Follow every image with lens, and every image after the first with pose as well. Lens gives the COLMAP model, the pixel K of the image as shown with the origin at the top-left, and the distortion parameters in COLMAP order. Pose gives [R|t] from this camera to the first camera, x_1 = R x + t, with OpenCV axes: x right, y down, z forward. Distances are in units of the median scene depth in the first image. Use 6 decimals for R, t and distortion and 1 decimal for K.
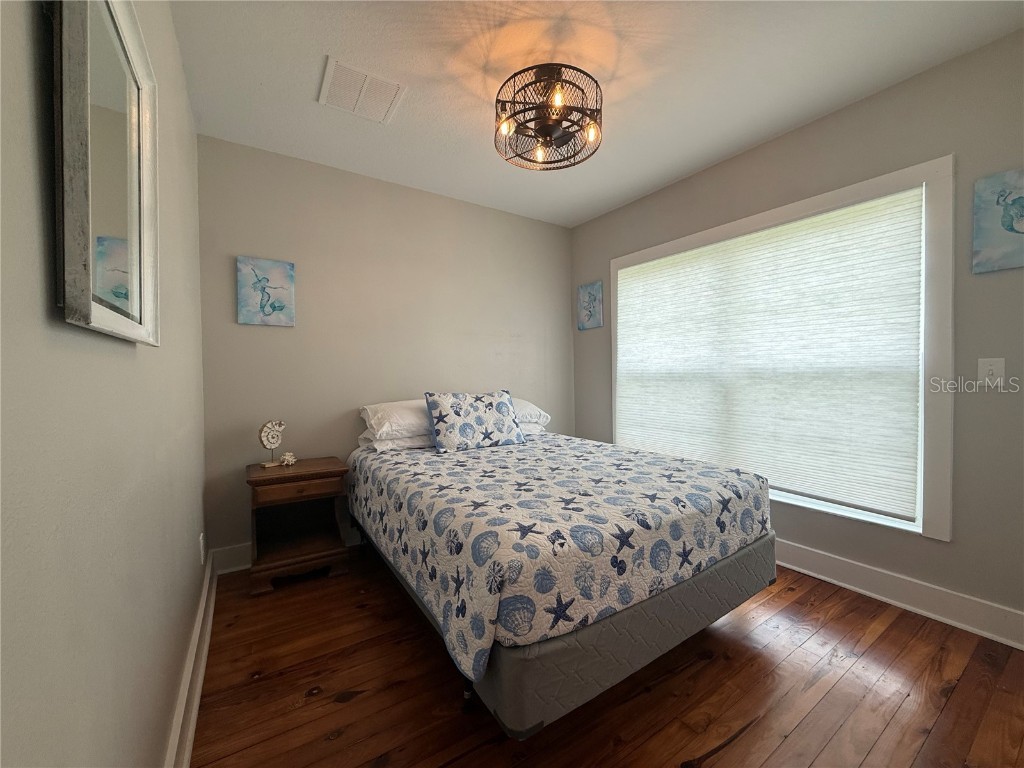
lens RADIAL K [[408.3, 0, 509.0], [0, 408.3, 384.2], [0, 0, 1]] dist [-0.000349, -0.000103]
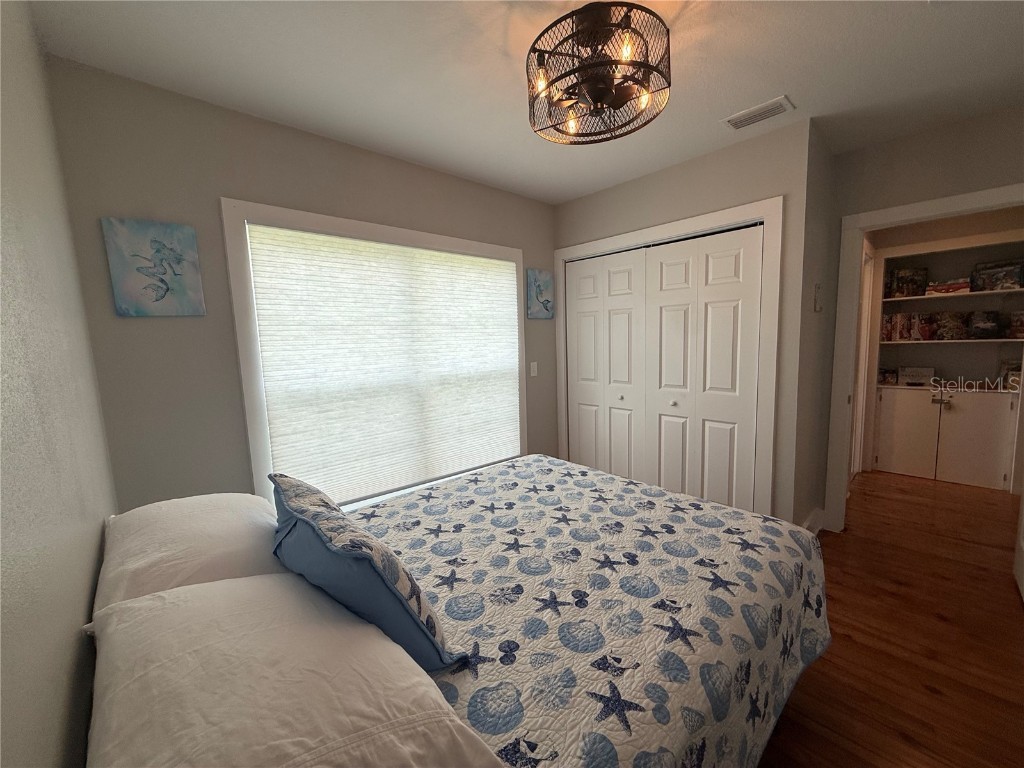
lens RADIAL K [[408.3, 0, 509.0], [0, 408.3, 384.2], [0, 0, 1]] dist [-0.000349, -0.000103]
pose [[-0.170948, -0.098121, 0.980382, -0.544566], [0.057857, 0.992312, 0.109404, -0.131292], [-0.983580, 0.075424, -0.163957, 1.045041]]
